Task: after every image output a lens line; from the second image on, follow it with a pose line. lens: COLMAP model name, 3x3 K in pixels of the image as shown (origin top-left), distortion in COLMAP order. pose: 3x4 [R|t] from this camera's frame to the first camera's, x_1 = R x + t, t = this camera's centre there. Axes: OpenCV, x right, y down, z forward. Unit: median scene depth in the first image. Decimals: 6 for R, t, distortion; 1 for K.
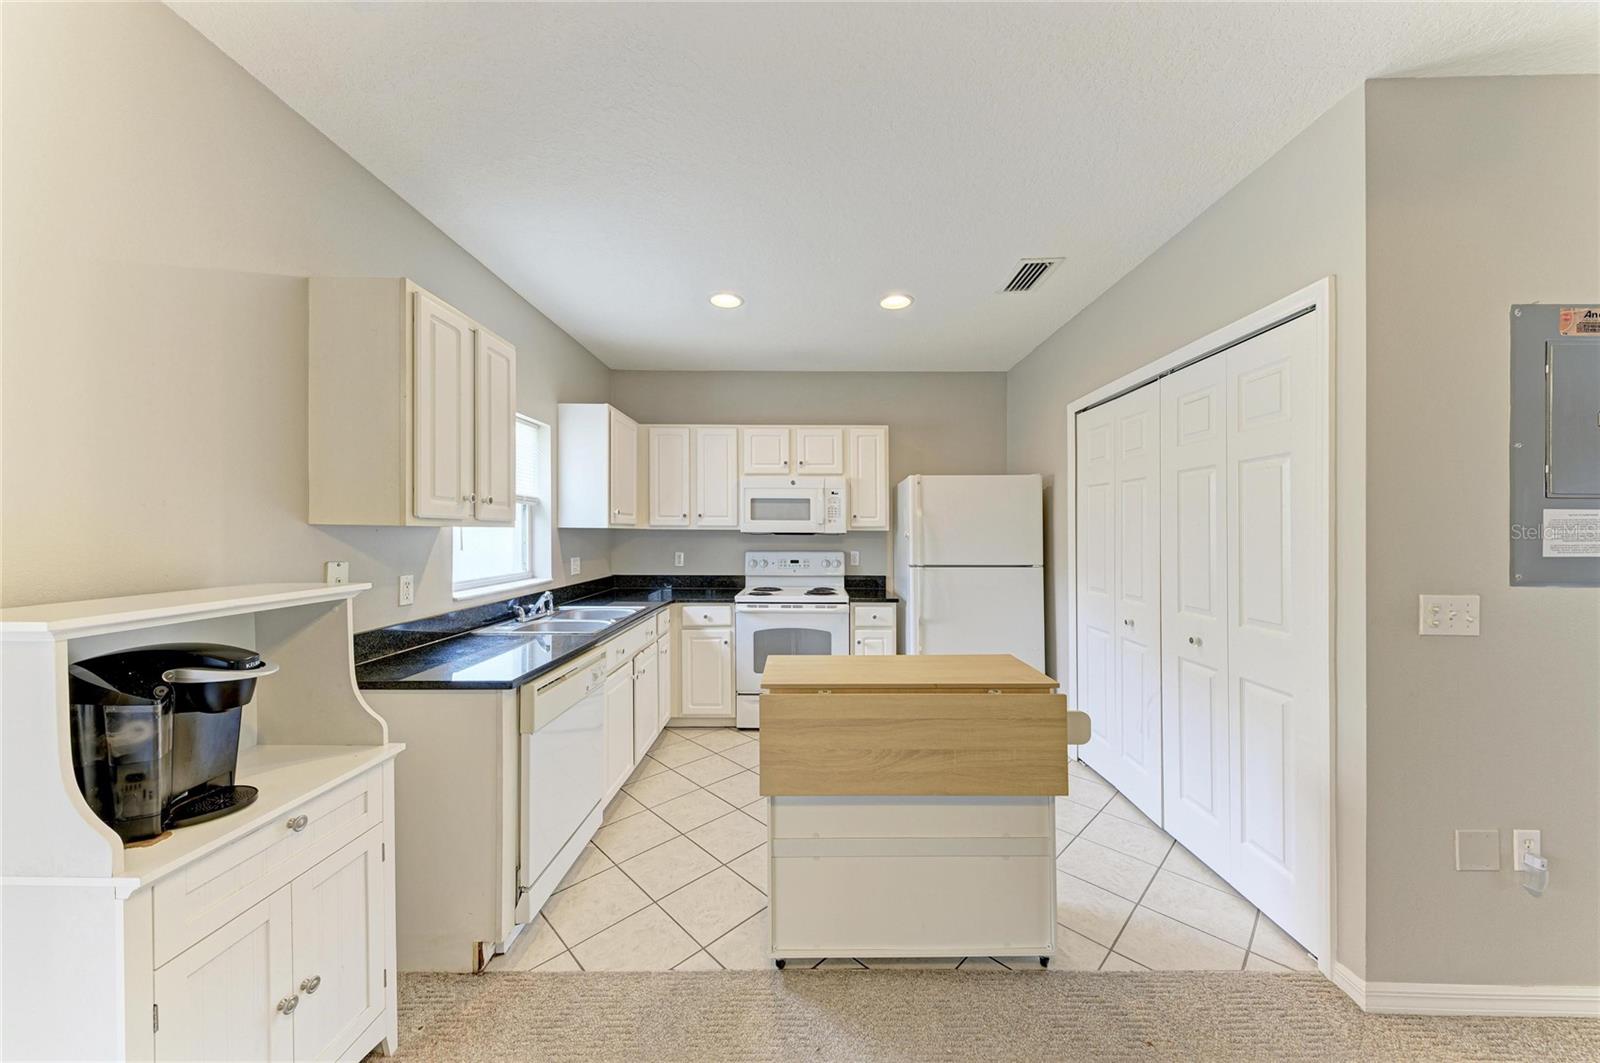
lens RADIAL K [[543.1, 0, 801.5], [0, 543.1, 532.3], [0, 0, 1]] dist [0.019689, -0.005094]
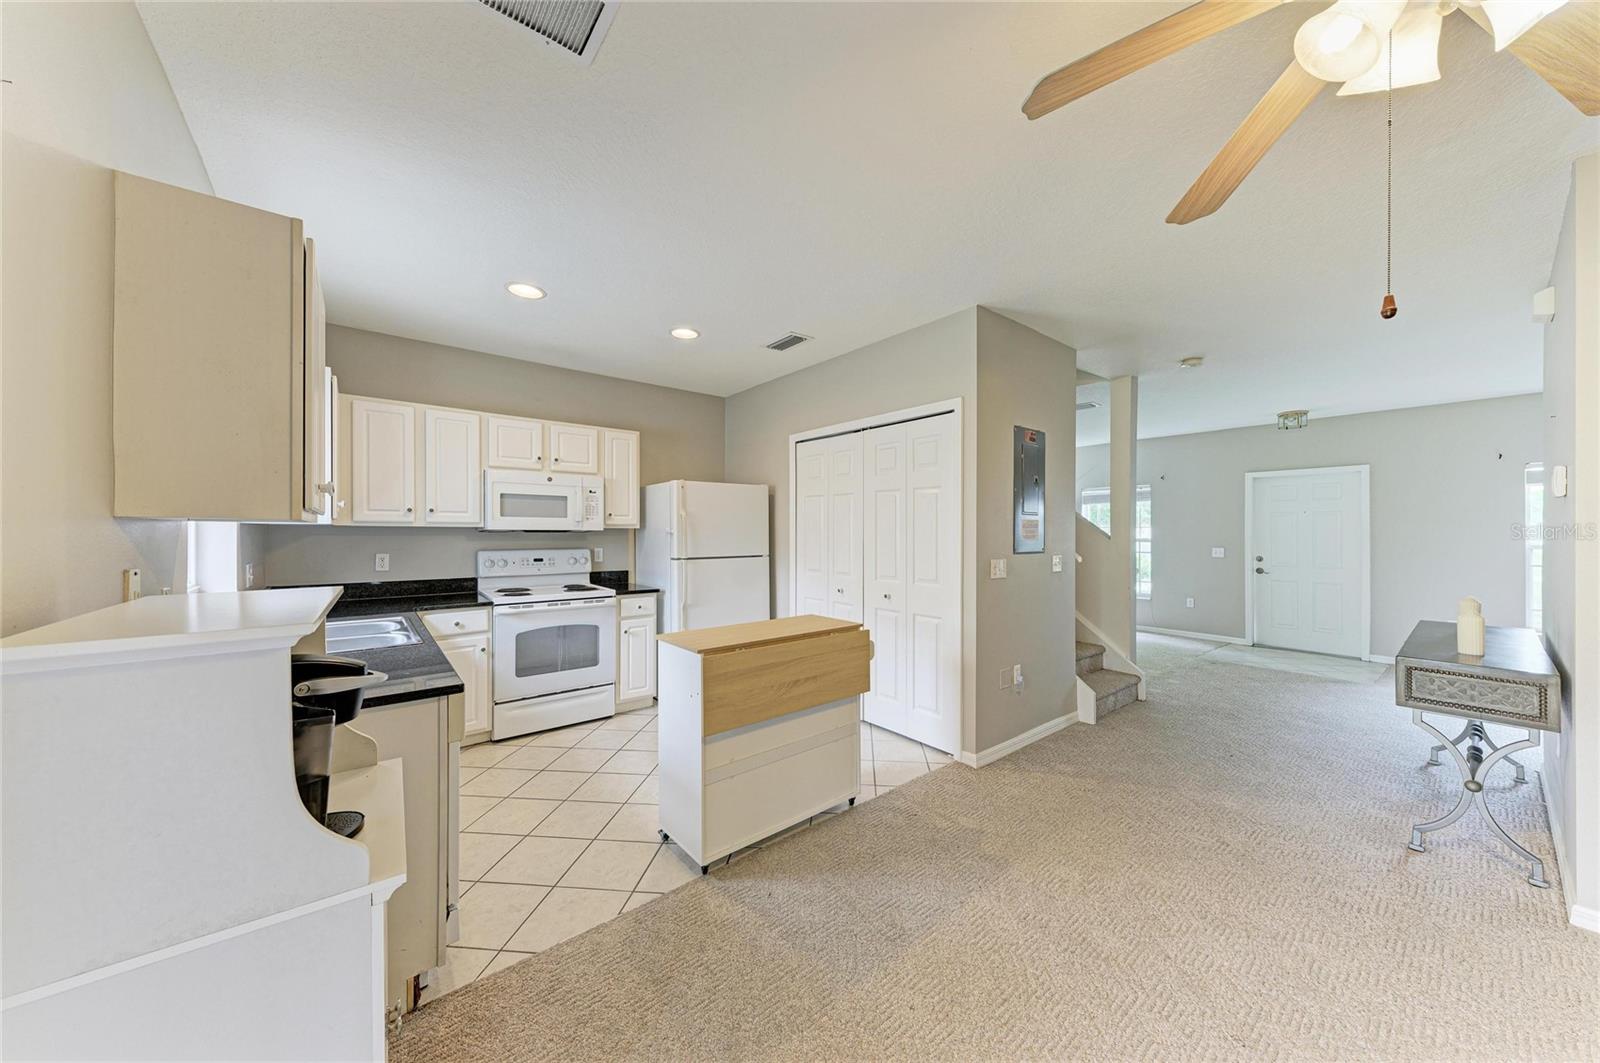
lens RADIAL K [[546.0, 0, 799.4], [0, 546.0, 529.8], [0, 0, 1]] dist [0.021950, -0.005119]
pose [[0.771562, 0.000882, 0.636153, -0.339178], [-0.000032, 0.999999, -0.001347, 0.001737], [-0.636154, 0.001019, 0.771562, -0.058622]]
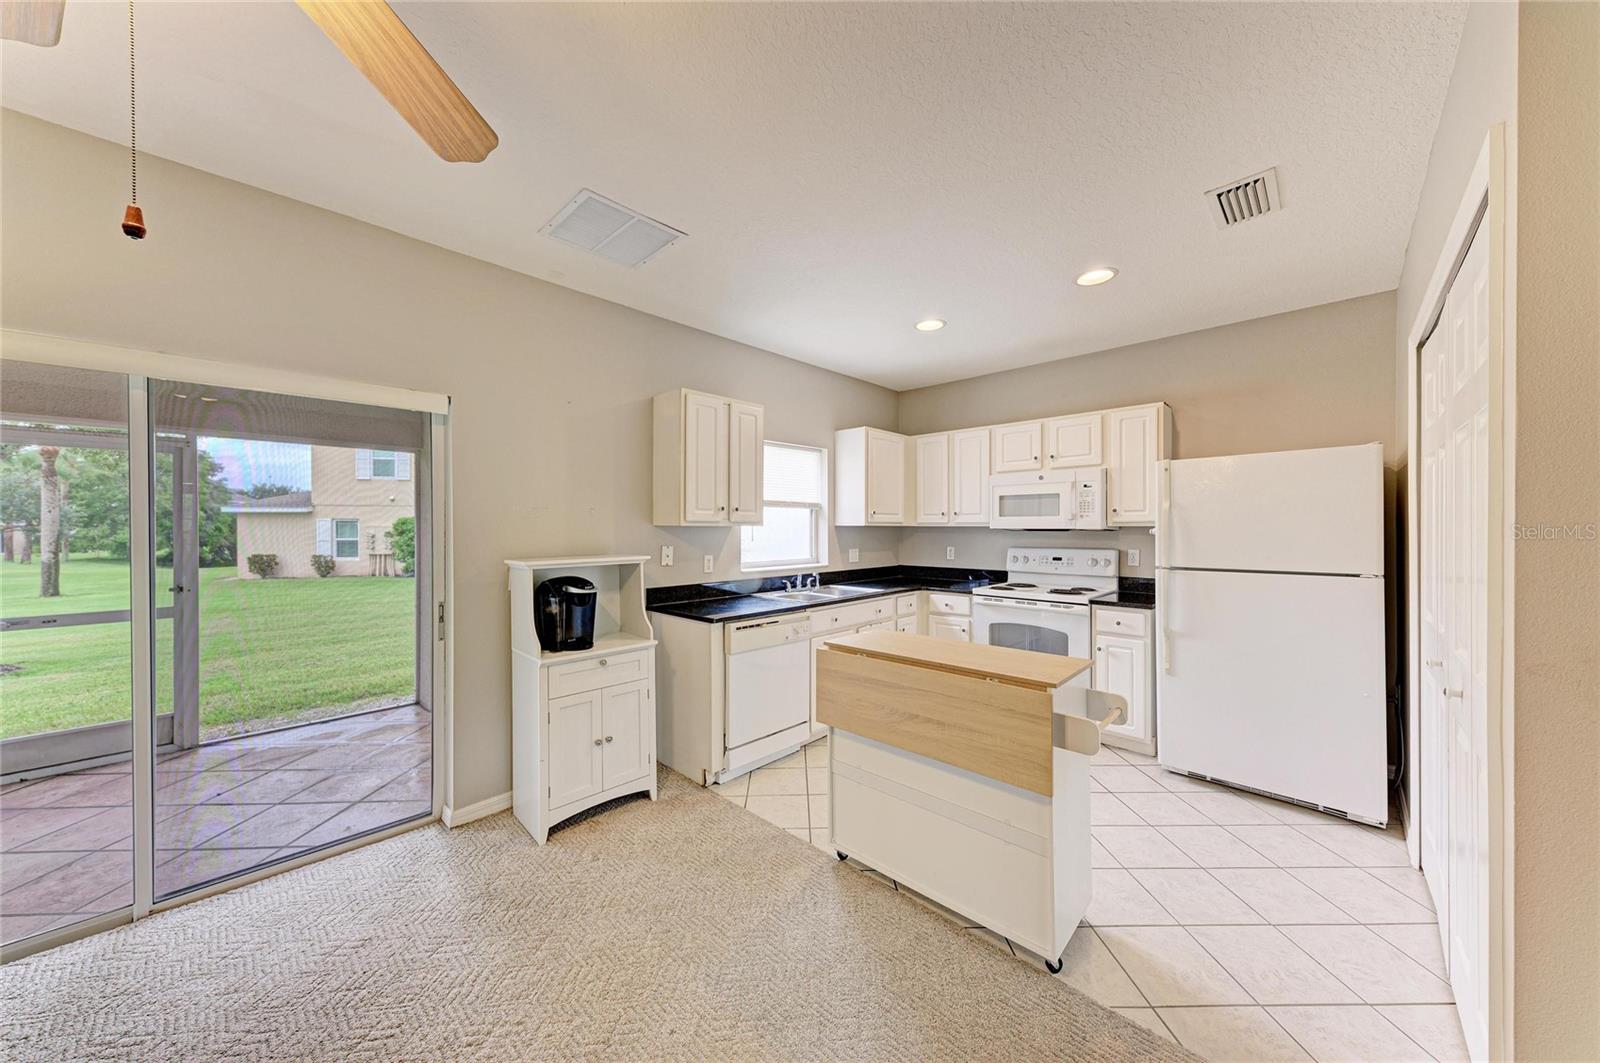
lens RADIAL K [[543.1, 0, 801.5], [0, 543.1, 532.3], [0, 0, 1]] dist [0.019689, -0.005094]
pose [[0.722301, 0.000858, -0.691578, 0.401638], [0.003522, 0.999982, 0.004919, 0.000756], [0.691570, -0.005989, 0.722285, -0.004908]]
